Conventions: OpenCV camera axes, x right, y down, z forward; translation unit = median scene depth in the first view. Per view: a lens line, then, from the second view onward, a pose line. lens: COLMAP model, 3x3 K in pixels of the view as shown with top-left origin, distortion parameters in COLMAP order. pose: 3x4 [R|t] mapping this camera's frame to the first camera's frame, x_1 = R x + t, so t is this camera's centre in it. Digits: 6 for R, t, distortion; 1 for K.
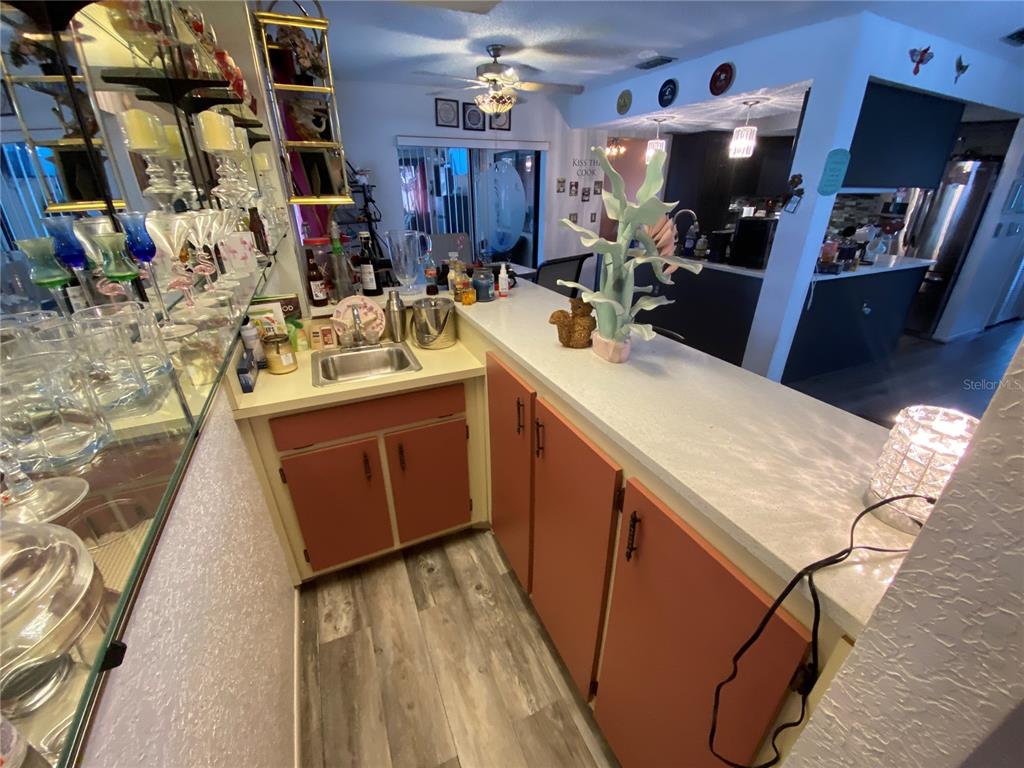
lens RADIAL K [[413.5, 0, 507.6], [0, 413.5, 385.3], [0, 0, 1]] dist [0.017483, -0.023492]
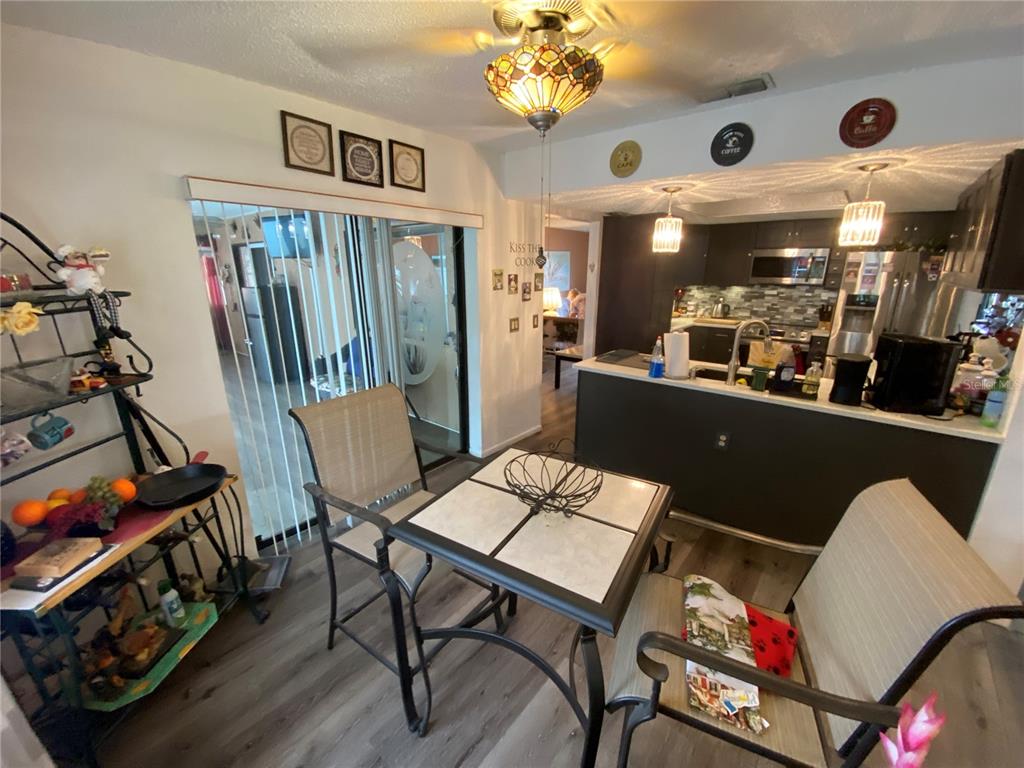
lens RADIAL K [[413.5, 0, 507.6], [0, 413.5, 385.3], [0, 0, 1]] dist [0.017483, -0.023492]
pose [[0.902169, -0.114169, 0.416001, -0.150325], [0.184085, 0.974019, -0.131905, -0.246410], [-0.390133, 0.195580, 0.899747, 0.470738]]
